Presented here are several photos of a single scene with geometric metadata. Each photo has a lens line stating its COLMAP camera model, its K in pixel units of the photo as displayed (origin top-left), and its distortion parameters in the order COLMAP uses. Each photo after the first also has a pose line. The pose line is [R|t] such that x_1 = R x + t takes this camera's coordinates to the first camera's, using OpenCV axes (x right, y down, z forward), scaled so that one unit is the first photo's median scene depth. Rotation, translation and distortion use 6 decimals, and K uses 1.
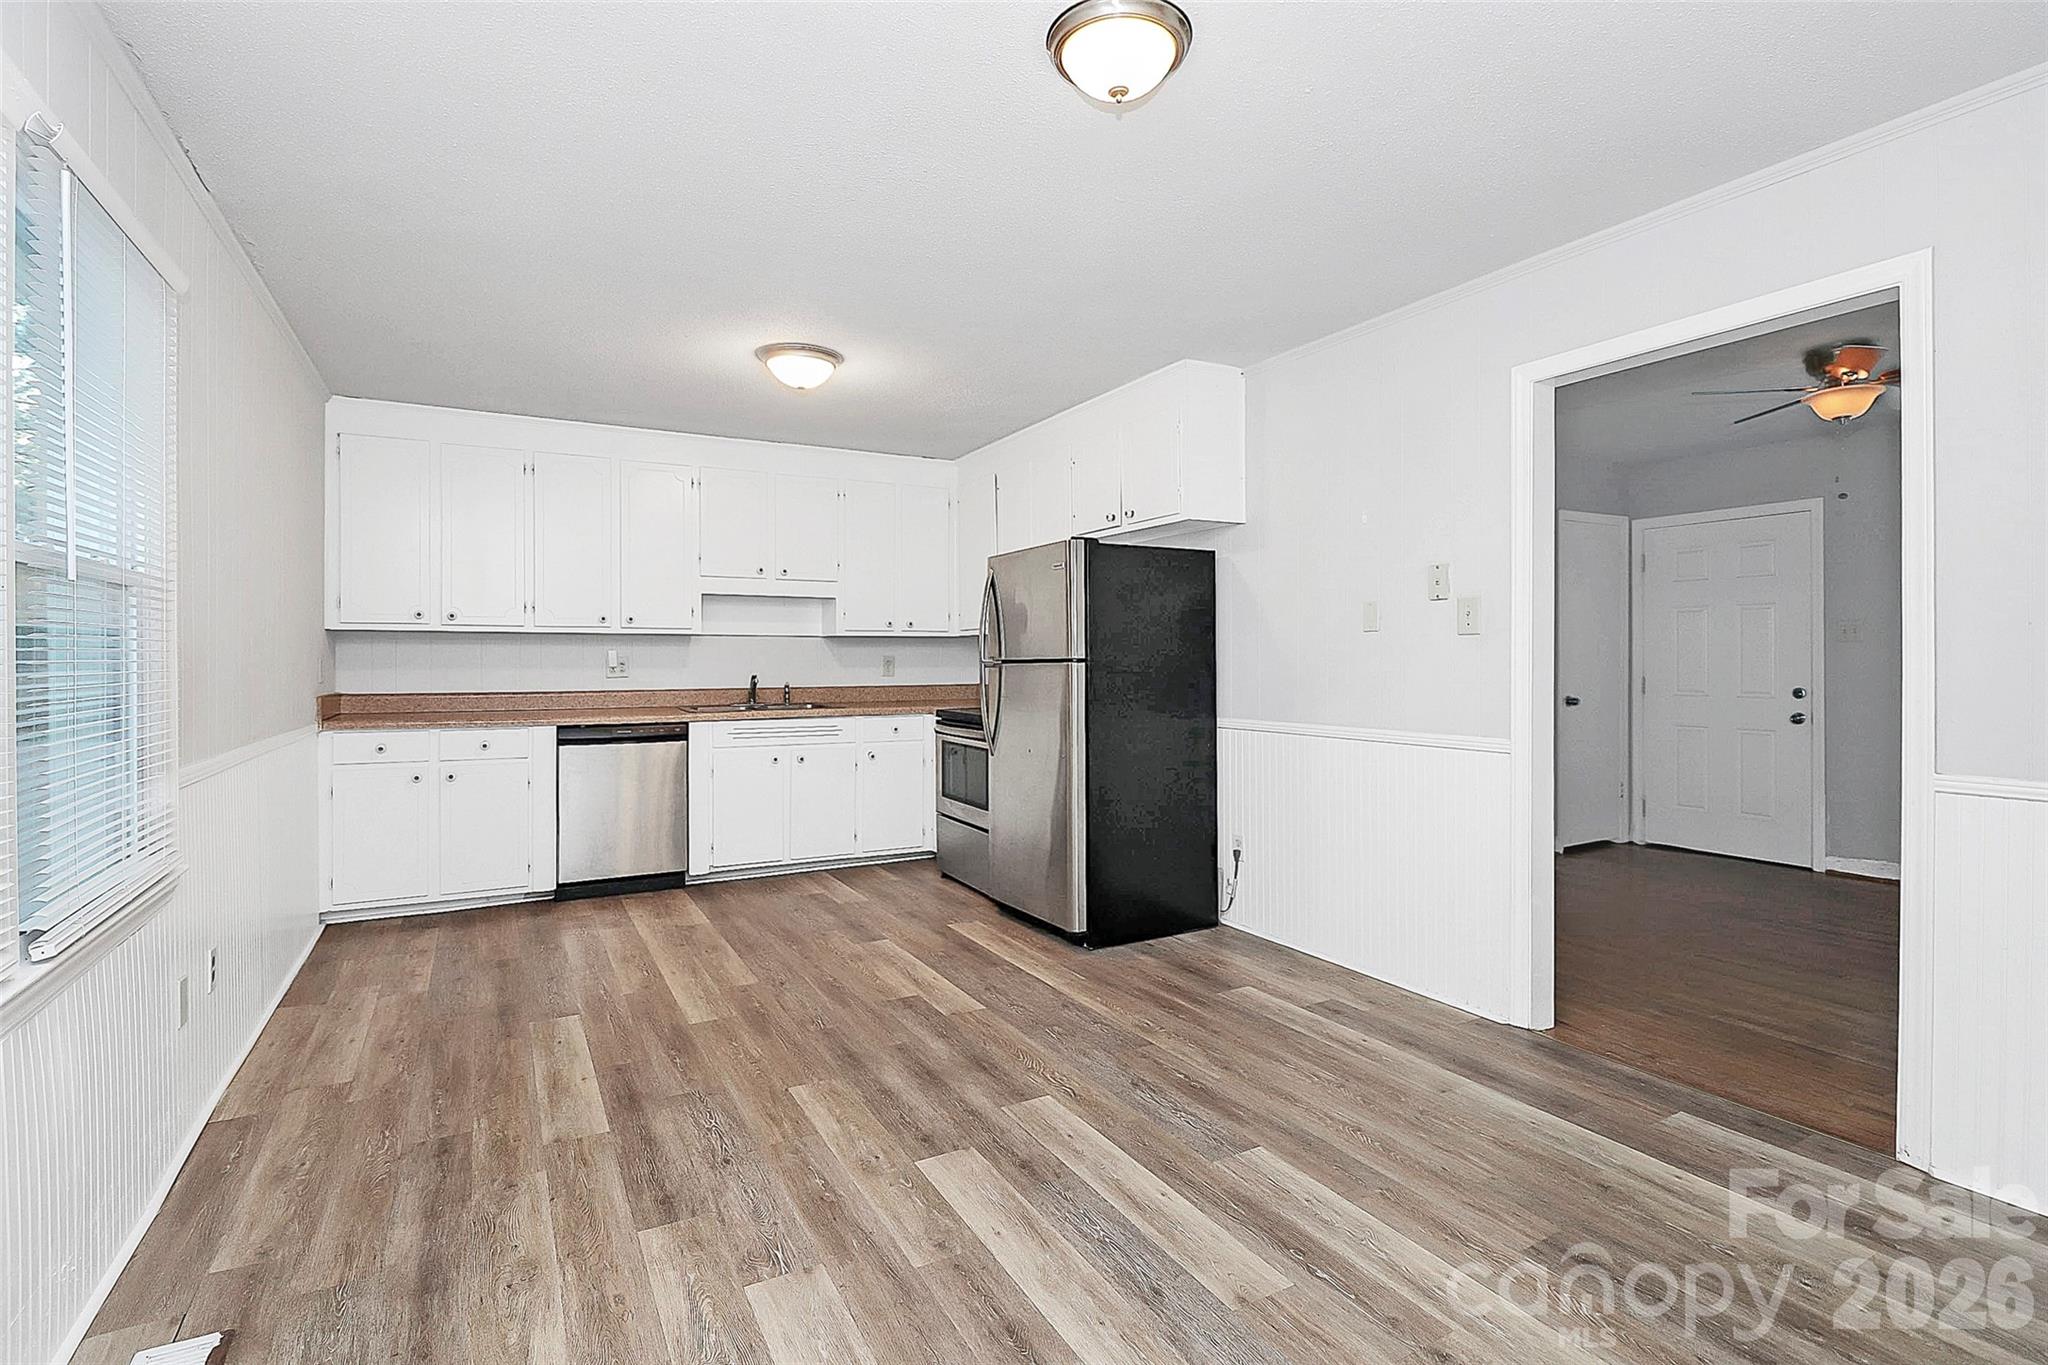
lens RADIAL K [[961.9, 0, 1022.2], [0, 961.9, 659.3], [0, 0, 1]] dist [-0.004972, -0.000476]
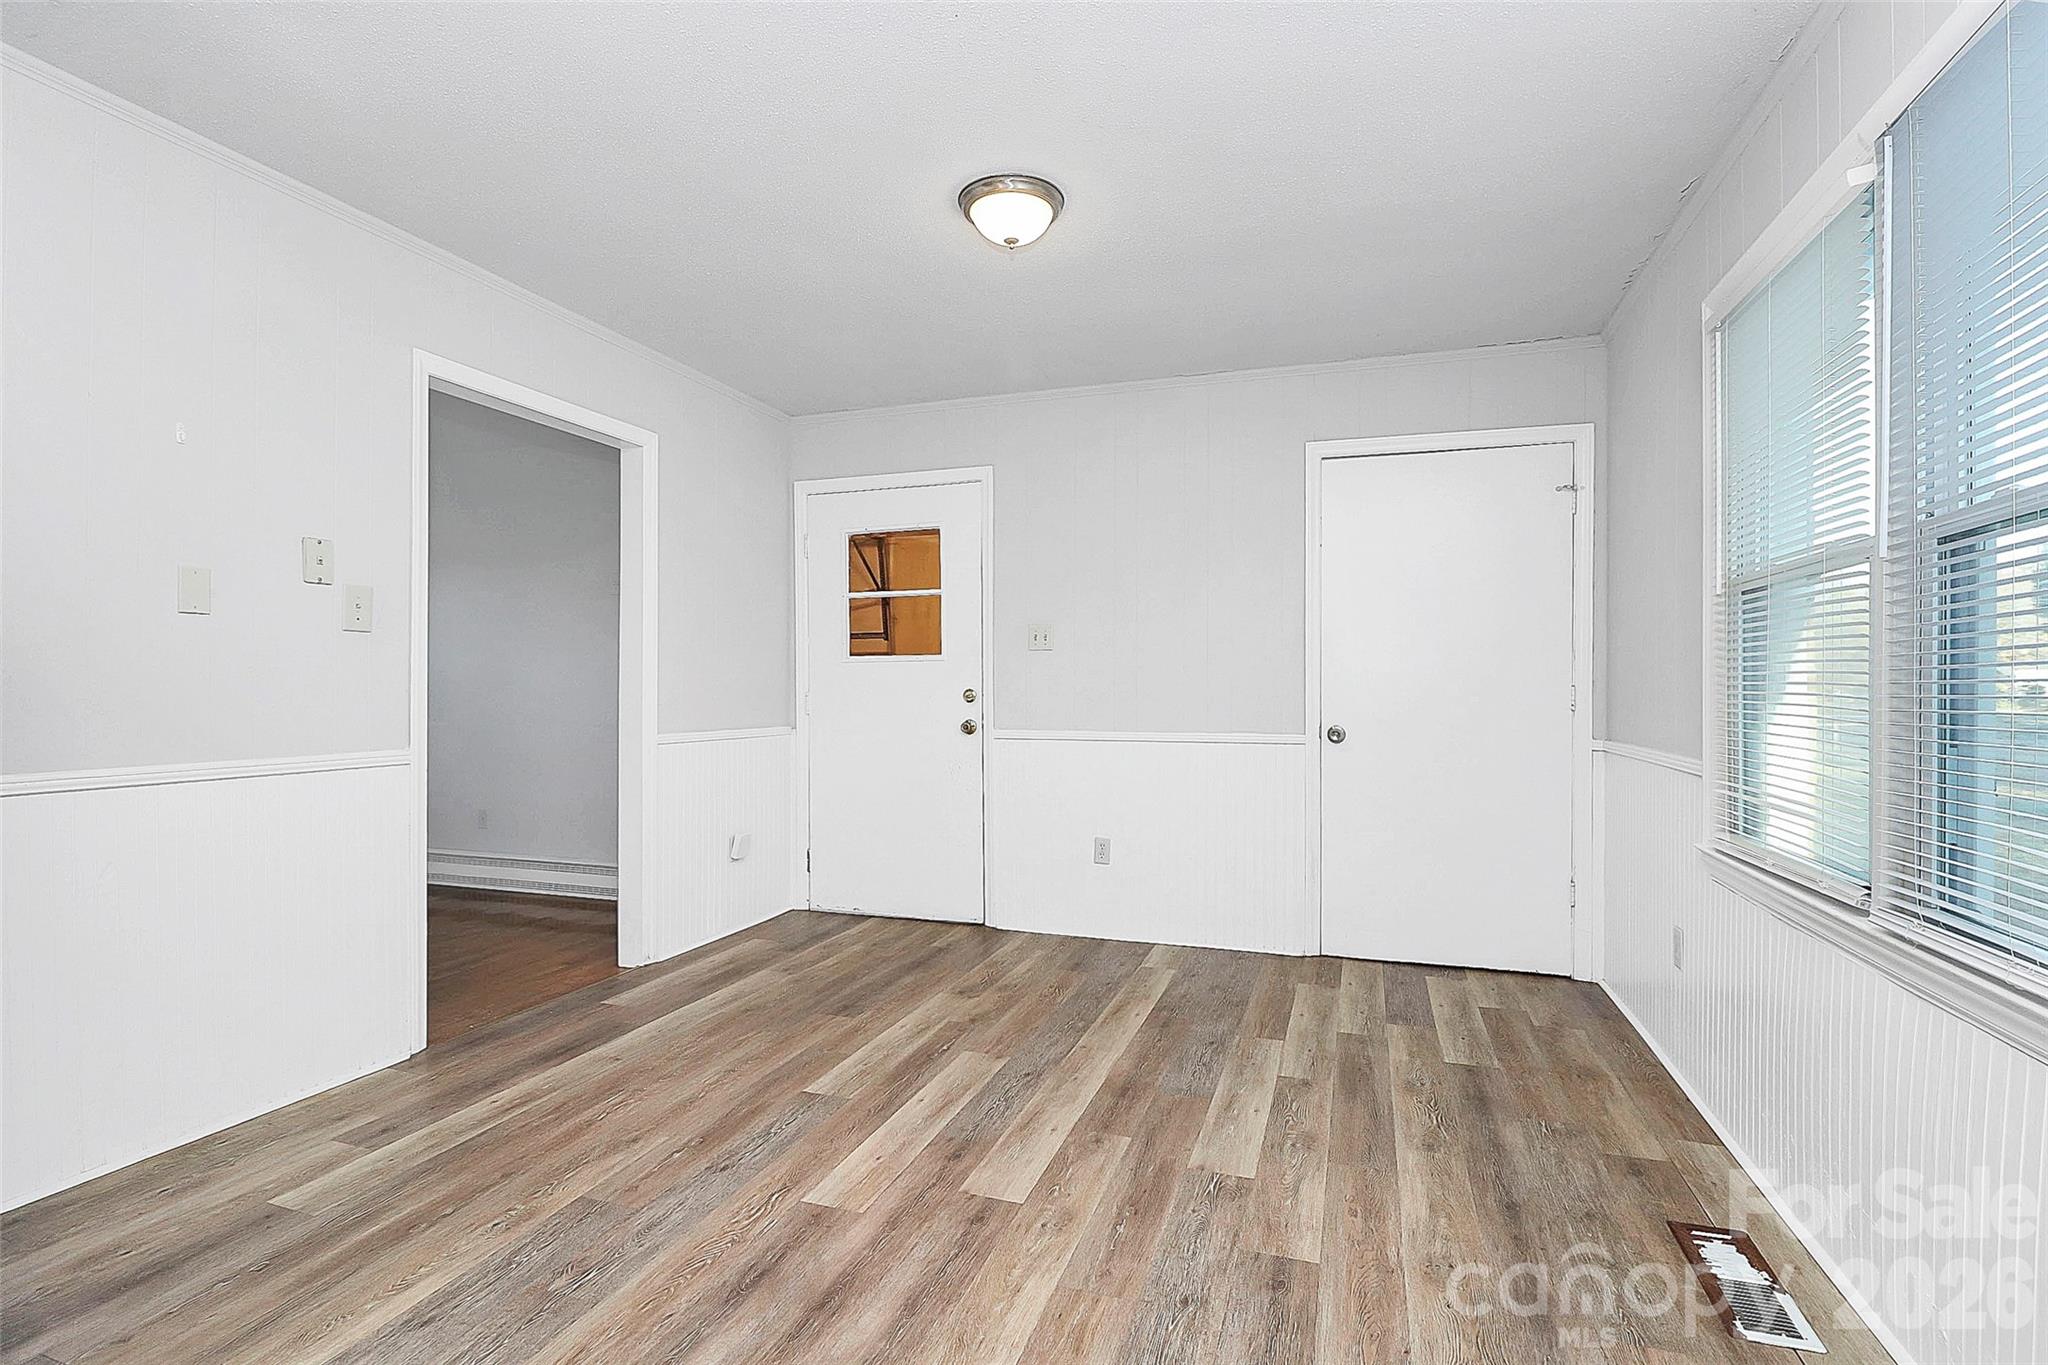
lens RADIAL K [[961.9, 0, 1031.4], [0, 961.9, 688.3], [0, 0, 1]] dist [-0.004972, -0.000476]
pose [[-0.670674, 0.004637, 0.741737, -0.463599], [0.001844, 0.999988, -0.004584, 0.024620], [-0.741750, -0.001707, -0.670675, 0.937821]]
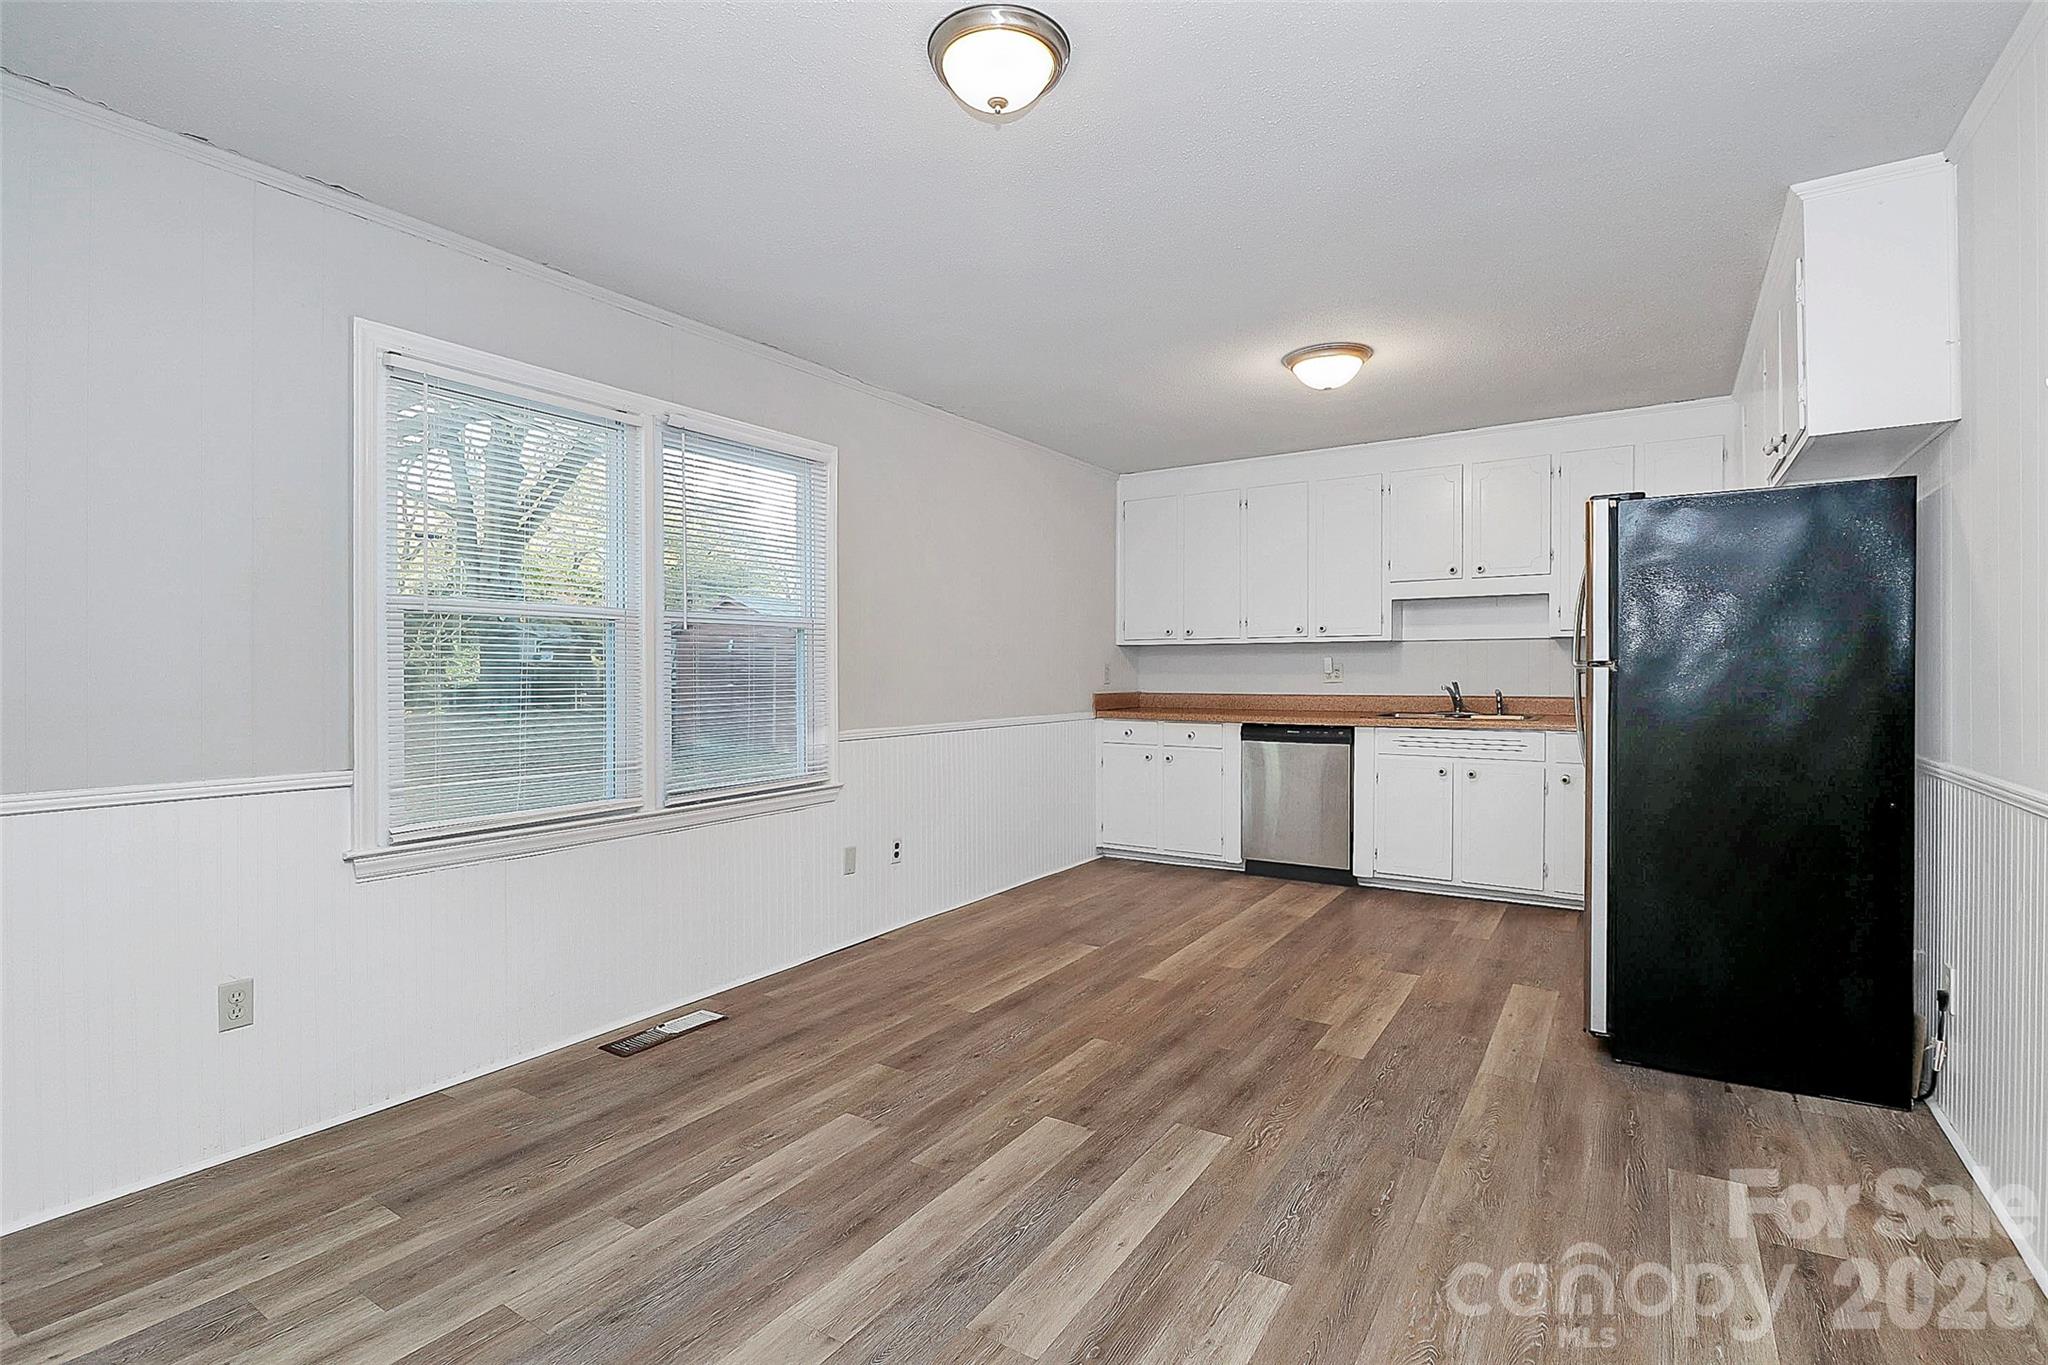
lens RADIAL K [[961.9, 0, 1037.2], [0, 961.9, 678.3], [0, 0, 1]] dist [-0.004972, -0.000476]
pose [[0.479602, 0.006984, -0.877458, 0.499545], [0.002540, 0.999953, 0.009347, 0.004056], [0.877482, -0.006711, 0.479562, 0.270314]]
